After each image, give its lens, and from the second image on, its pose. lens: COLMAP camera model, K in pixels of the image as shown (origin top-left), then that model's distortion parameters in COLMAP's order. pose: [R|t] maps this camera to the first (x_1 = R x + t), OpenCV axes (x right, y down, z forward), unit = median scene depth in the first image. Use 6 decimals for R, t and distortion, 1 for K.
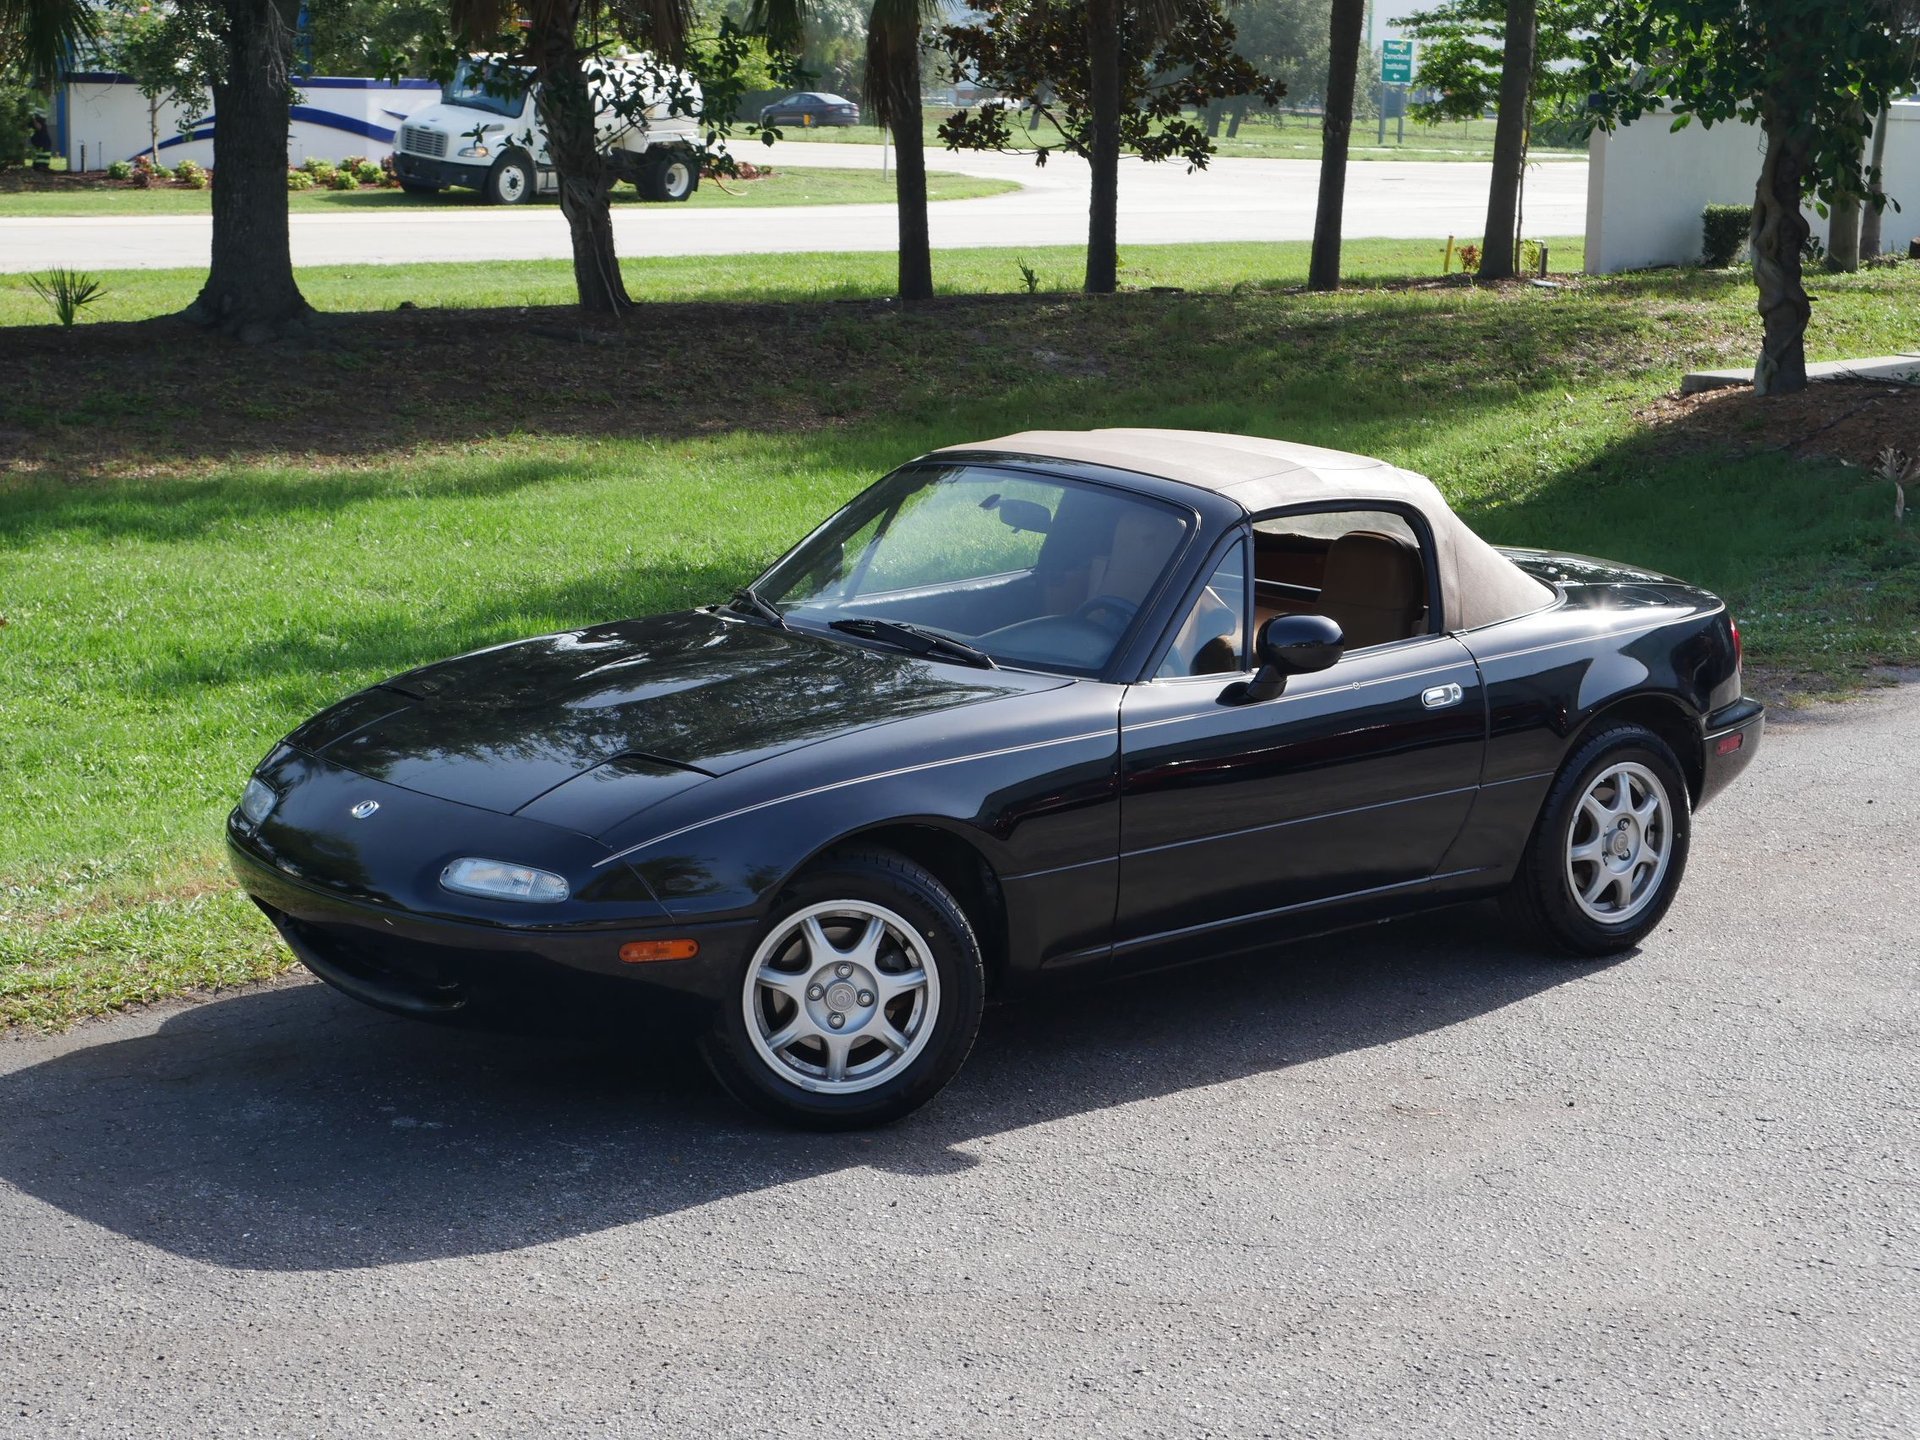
lens RADIAL K [[3560.3, 0, 960.0], [0, 3560.3, 720.0], [0, 0, 1]] dist [0.025916, -0.065764]
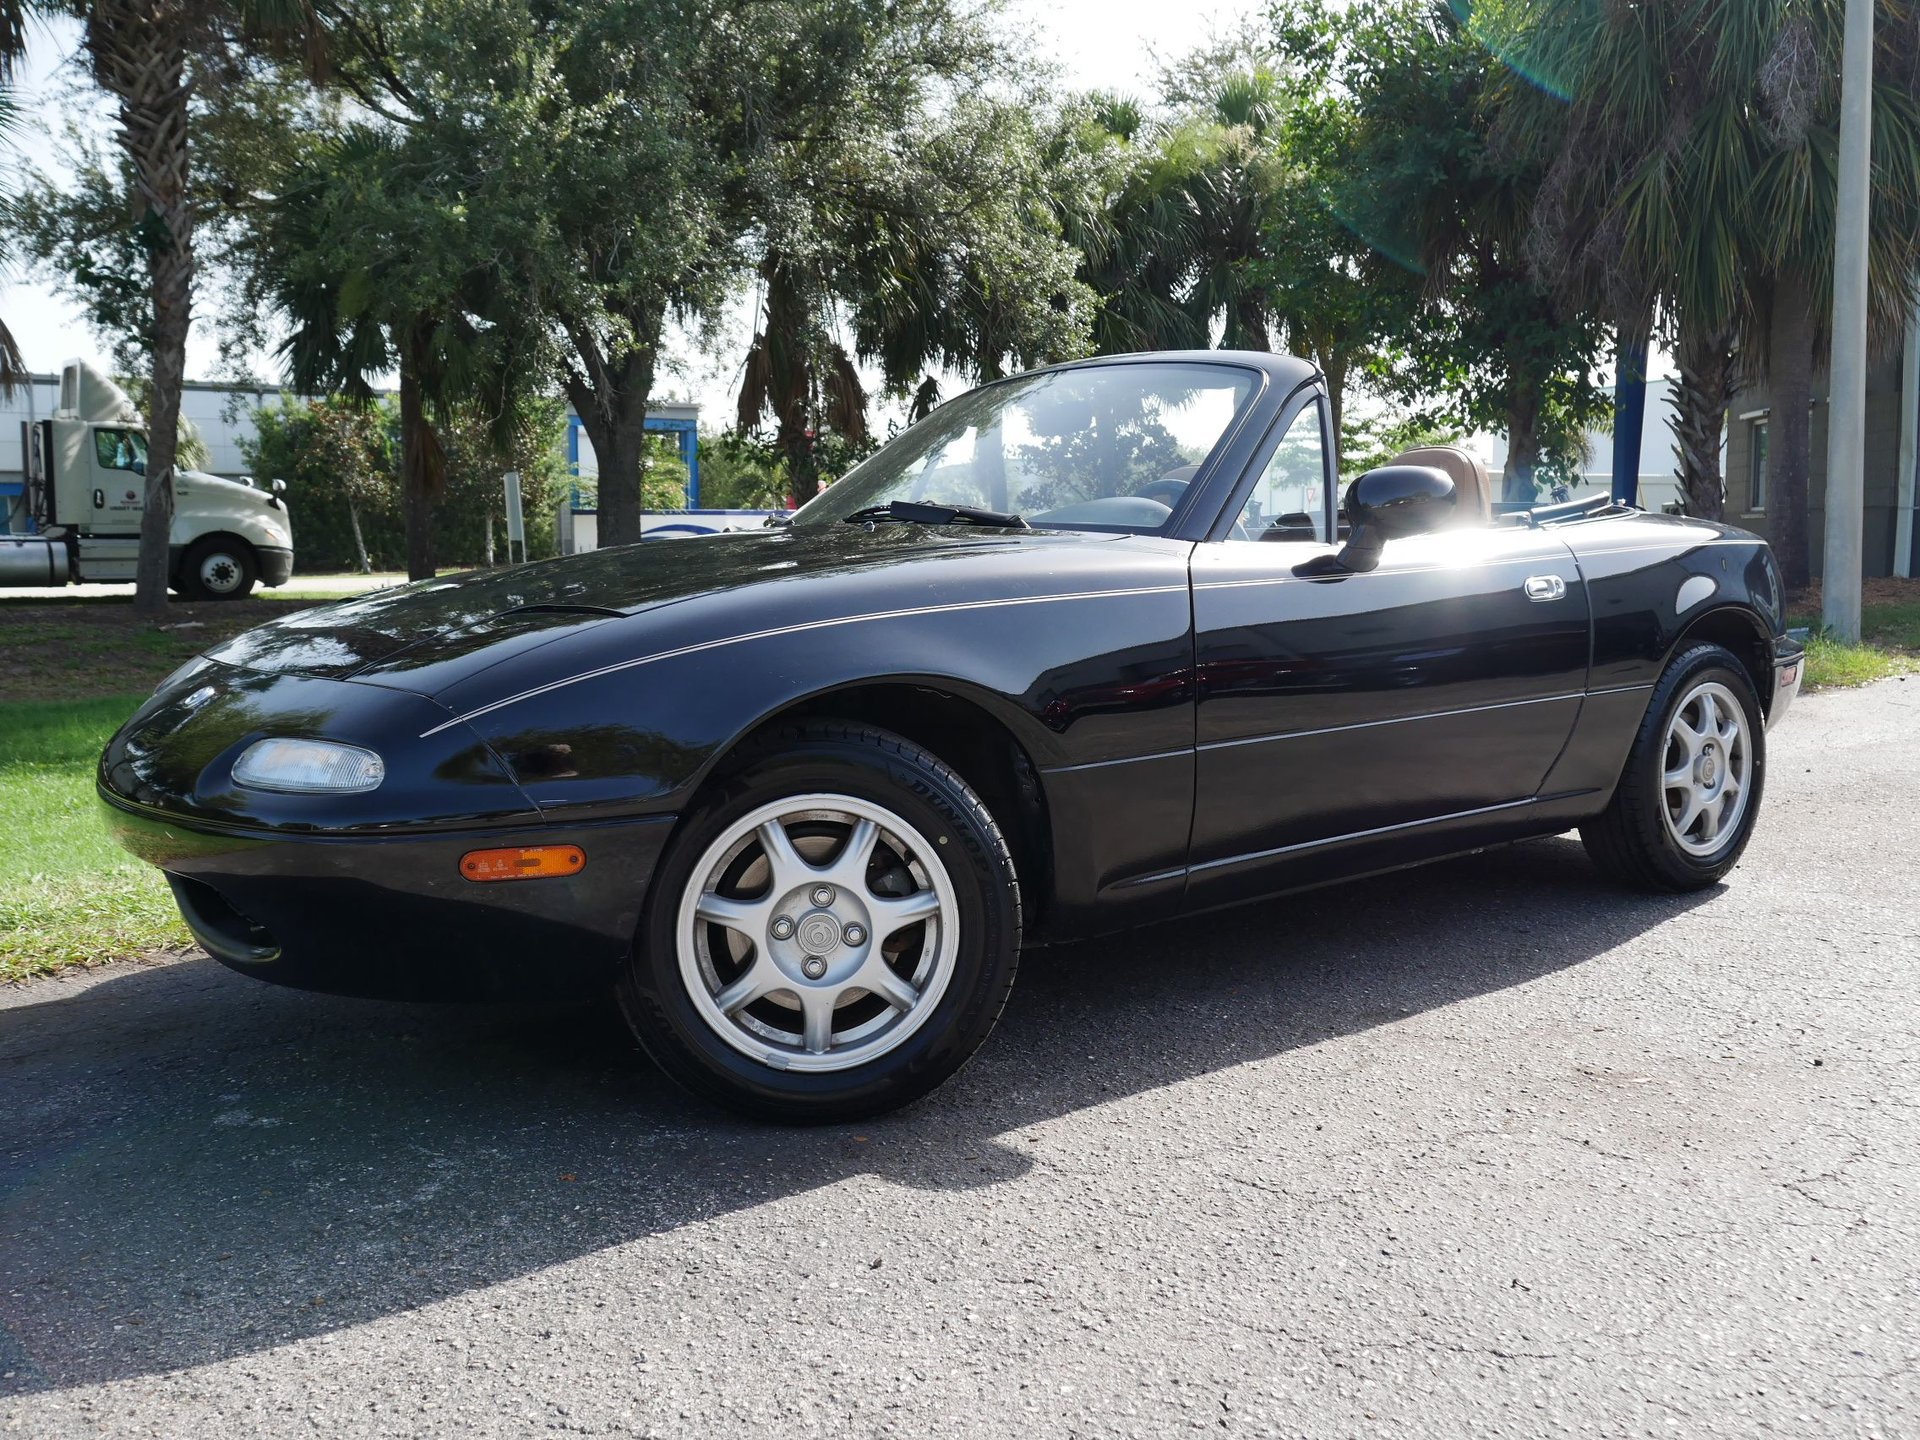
lens RADIAL K [[1679.0, 0, 960.0], [0, 1679.0, 720.0], [0, 0, 1]] dist [-0.015566, -0.004844]
pose [[0.998610, -0.027090, -0.045205, 0.008600], [0.023581, 0.996795, -0.076441, 0.050773], [0.047131, 0.075269, 0.996049, 0.550017]]
